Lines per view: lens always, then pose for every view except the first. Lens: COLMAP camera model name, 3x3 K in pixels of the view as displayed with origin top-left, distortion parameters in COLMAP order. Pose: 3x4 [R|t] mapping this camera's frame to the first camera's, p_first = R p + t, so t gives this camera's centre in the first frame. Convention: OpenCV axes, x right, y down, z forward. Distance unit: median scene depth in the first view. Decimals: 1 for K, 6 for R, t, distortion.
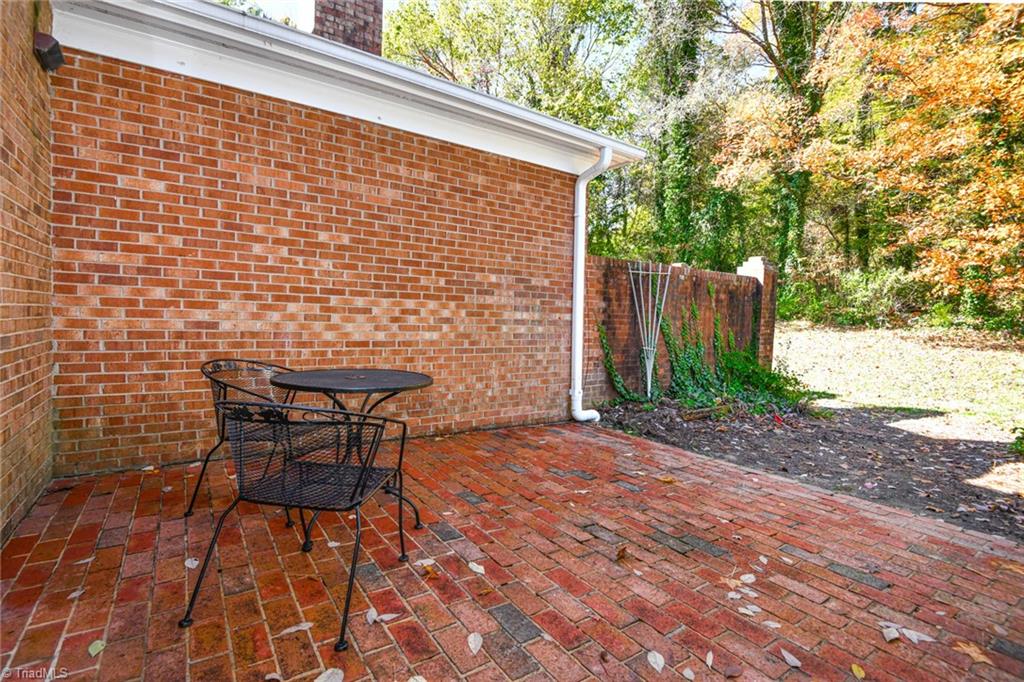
lens RADIAL K [[484.1, 0, 510.1], [0, 484.1, 338.9], [0, 0, 1]] dist [0.034298, -0.005147]
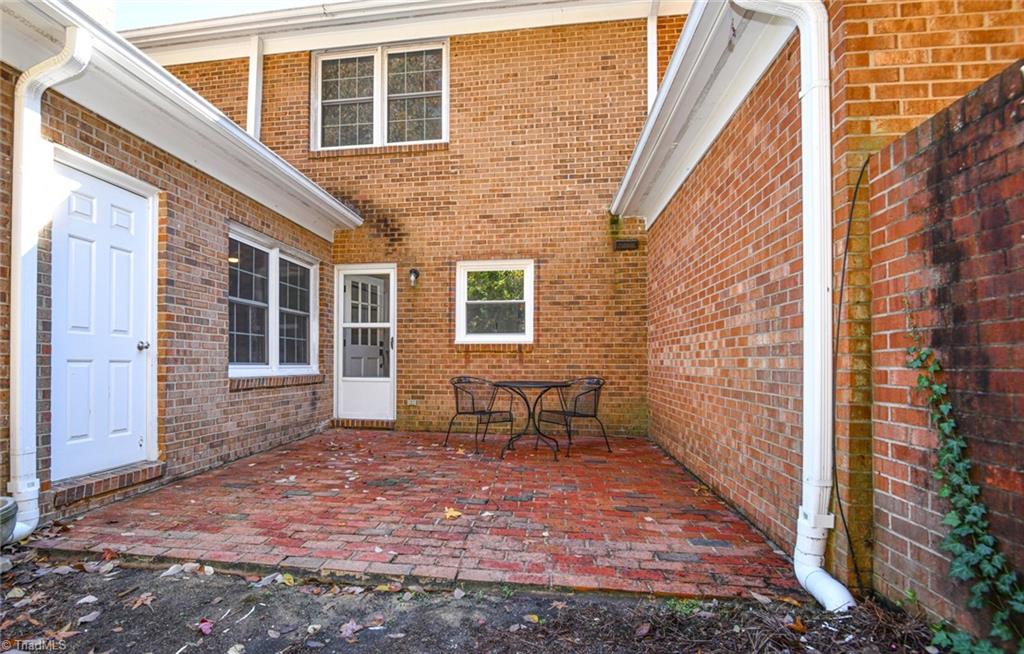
lens RADIAL K [[468.7, 0, 480.5], [0, 468.7, 362.4], [0, 0, 1]] dist [-0.000450, -0.000033]
pose [[-0.667834, -0.039345, -0.743270, 0.986332], [-0.063978, 0.997940, 0.004658, -0.004018], [0.741555, 0.050664, -0.668976, 1.662140]]
